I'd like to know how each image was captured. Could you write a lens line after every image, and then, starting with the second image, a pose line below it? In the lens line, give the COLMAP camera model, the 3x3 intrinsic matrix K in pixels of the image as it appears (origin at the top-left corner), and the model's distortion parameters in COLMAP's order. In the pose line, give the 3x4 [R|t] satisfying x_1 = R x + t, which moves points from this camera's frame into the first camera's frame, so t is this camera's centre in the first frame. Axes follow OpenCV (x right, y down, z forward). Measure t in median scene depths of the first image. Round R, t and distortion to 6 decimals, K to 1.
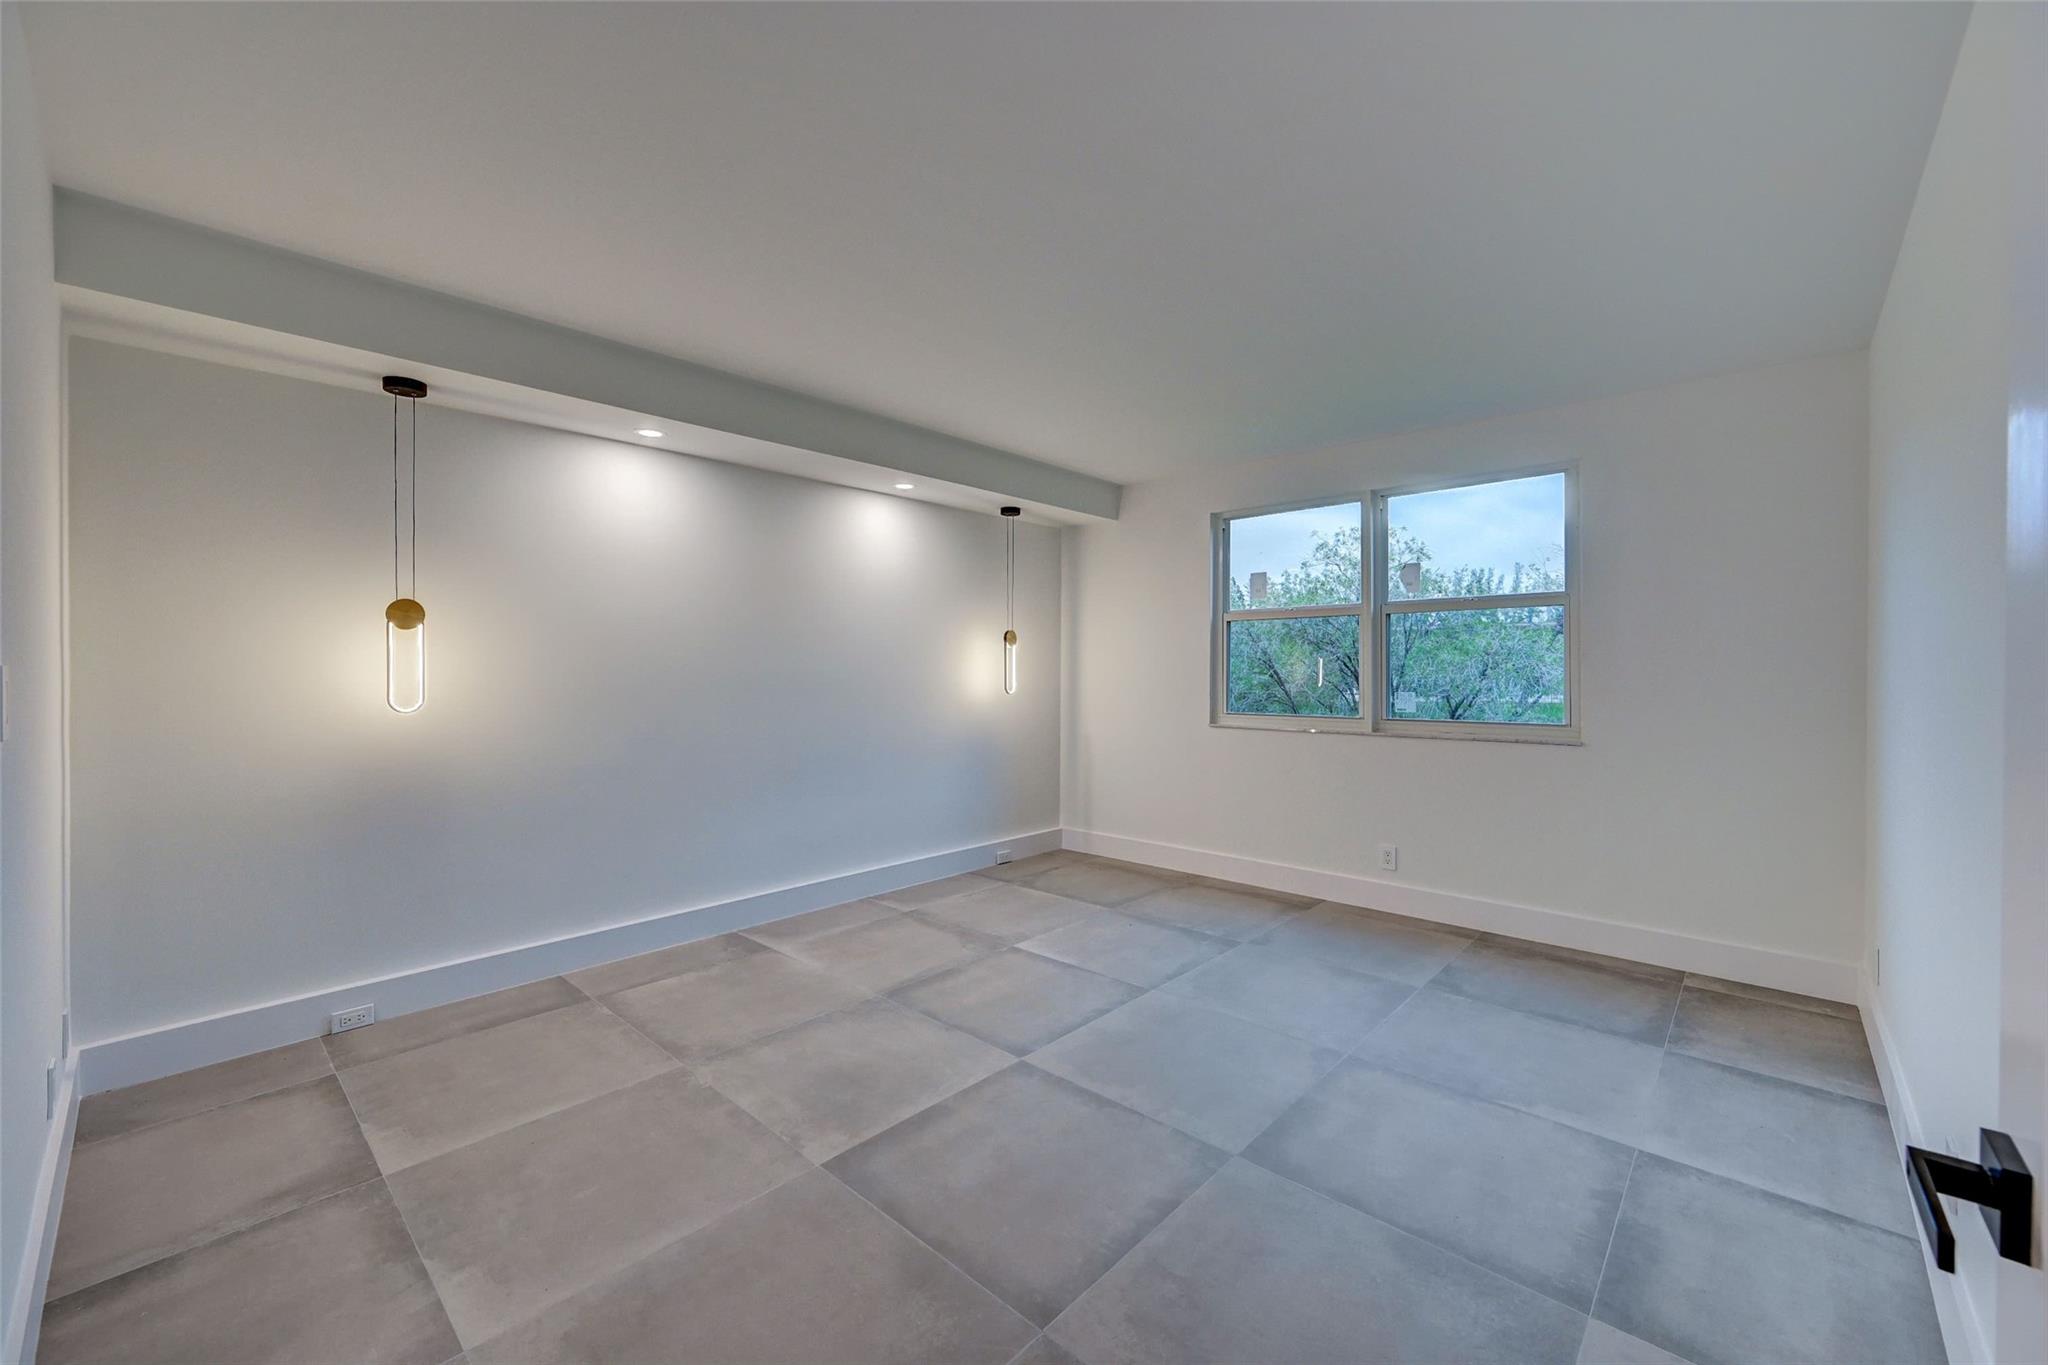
lens RADIAL K [[812.0, 0, 1015.4], [0, 812.0, 679.9], [0, 0, 1]] dist [-0.002168, 0.000804]
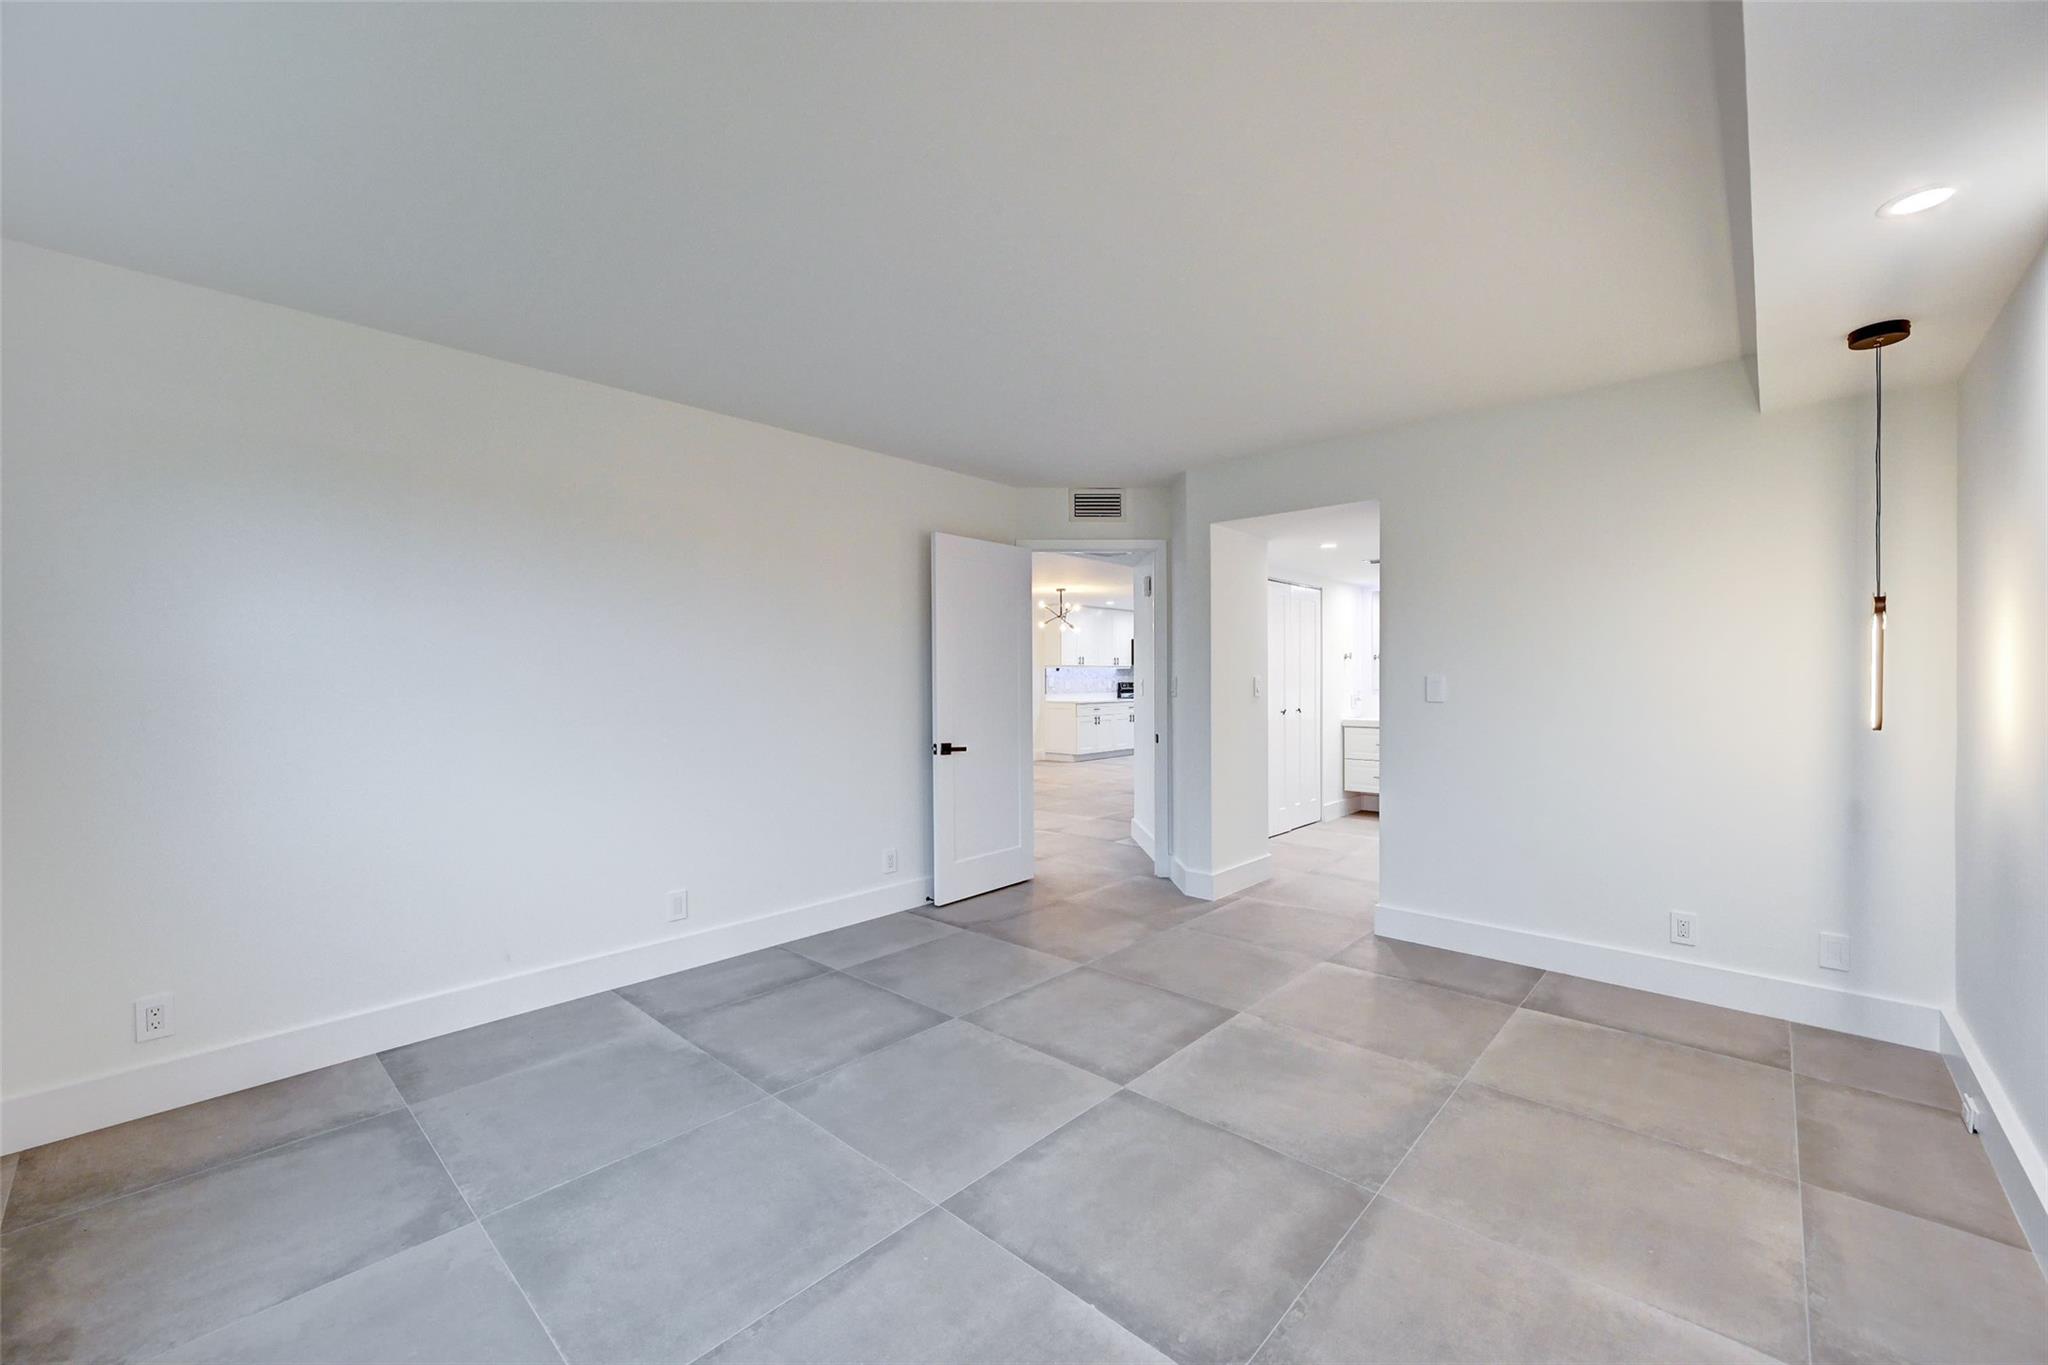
lens RADIAL K [[812.0, 0, 1019.2], [0, 812.0, 681.3], [0, 0, 1]] dist [-0.002168, 0.000804]
pose [[-0.999990, 0.002189, -0.003970, 0.109790], [0.002103, 0.999763, 0.021677, -0.026334], [0.004017, 0.021669, -0.999757, 1.608572]]
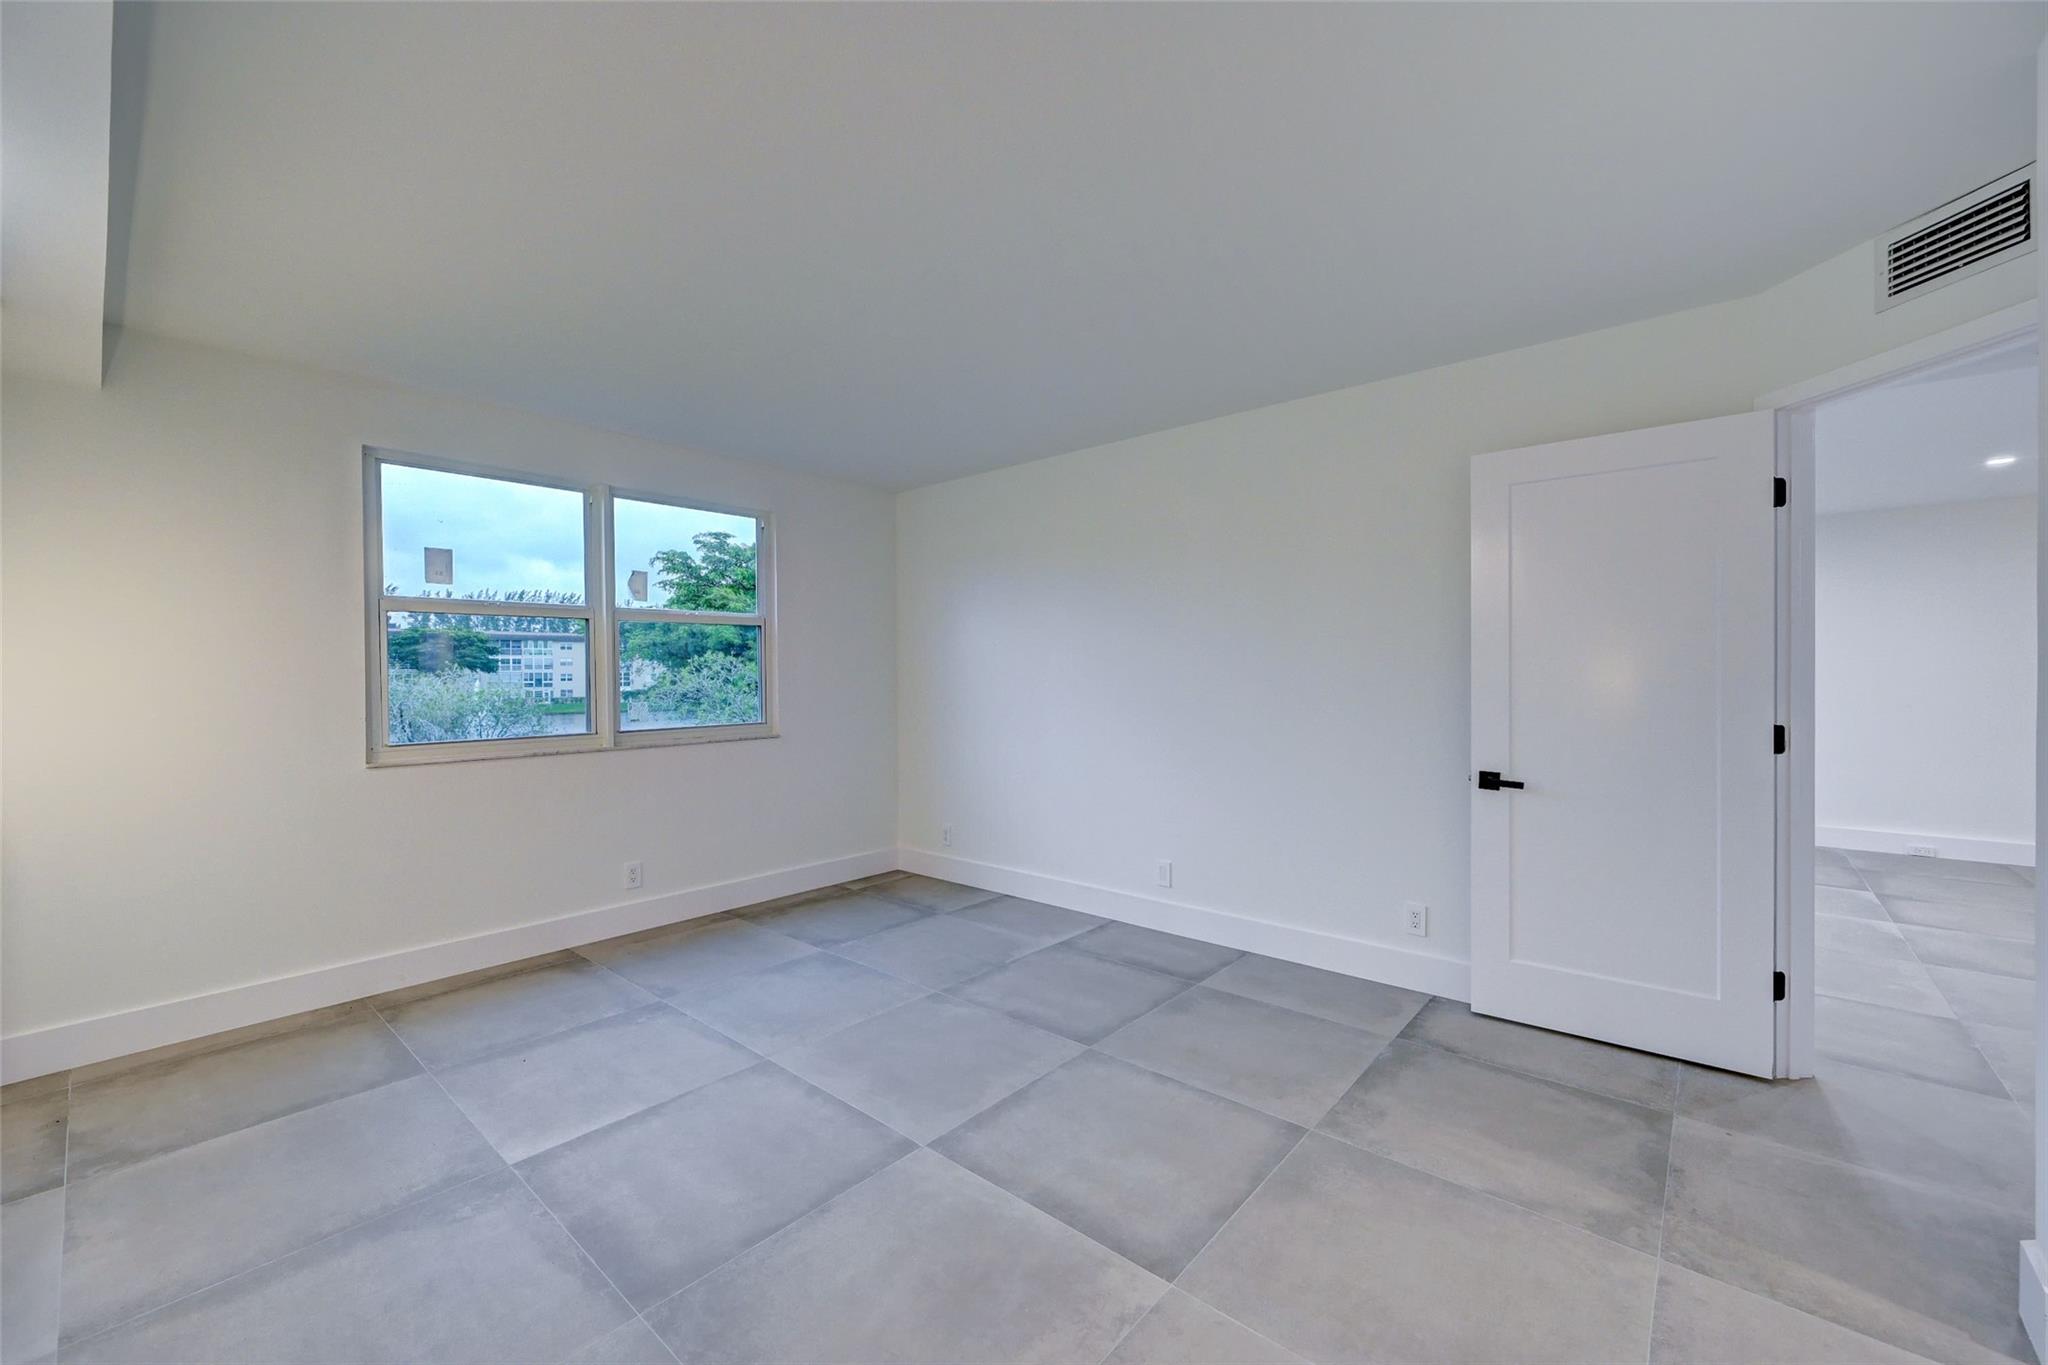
lens RADIAL K [[812.0, 0, 1021.9], [0, 812.0, 672.5], [0, 0, 1]] dist [-0.002168, 0.000804]
pose [[-0.035850, 0.000941, 0.999357, -0.687261], [0.021580, 0.999767, -0.000167, -0.014308], [-0.999124, 0.021560, -0.035862, 0.759606]]
